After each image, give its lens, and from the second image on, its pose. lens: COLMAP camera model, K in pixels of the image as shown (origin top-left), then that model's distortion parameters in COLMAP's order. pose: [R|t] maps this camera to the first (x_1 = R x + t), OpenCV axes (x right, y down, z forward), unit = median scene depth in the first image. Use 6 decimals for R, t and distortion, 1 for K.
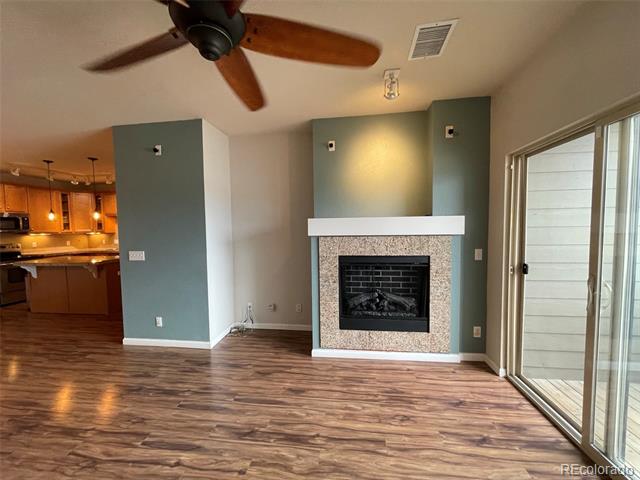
lens RADIAL K [[255.2, 0, 317.1], [0, 255.2, 242.1], [0, 0, 1]] dist [-0.004265, 0.000851]
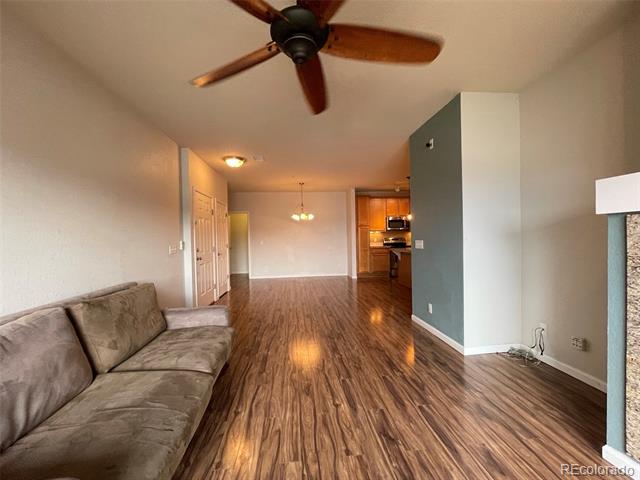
lens RADIAL K [[255.2, 0, 315.3], [0, 255.2, 239.9], [0, 0, 1]] dist [-0.004265, 0.000851]
pose [[0.229743, 0.024090, -0.972953, 0.290074], [-0.038618, 0.999132, 0.015619, 0.034803], [0.972485, 0.033985, 0.230474, 0.294455]]
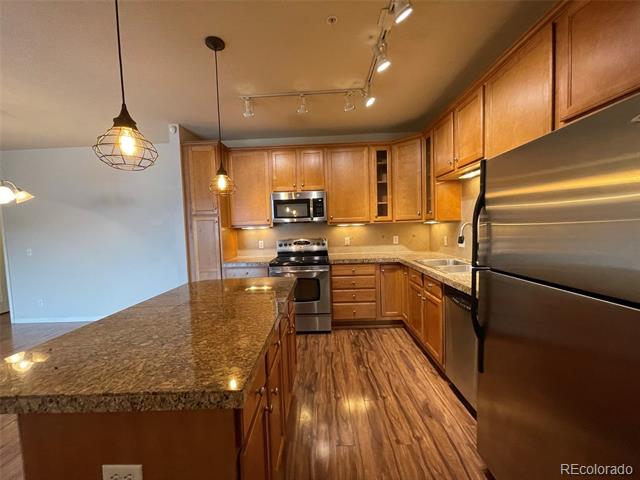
lens RADIAL K [[255.2, 0, 318.3], [0, 255.2, 240.8], [0, 0, 1]] dist [-0.004265, 0.000851]
pose [[0.114778, 0.065063, -0.991258, -0.985196], [-0.025178, 0.997723, 0.062572, -0.058609], [0.993072, 0.017776, 0.116155, 1.753732]]
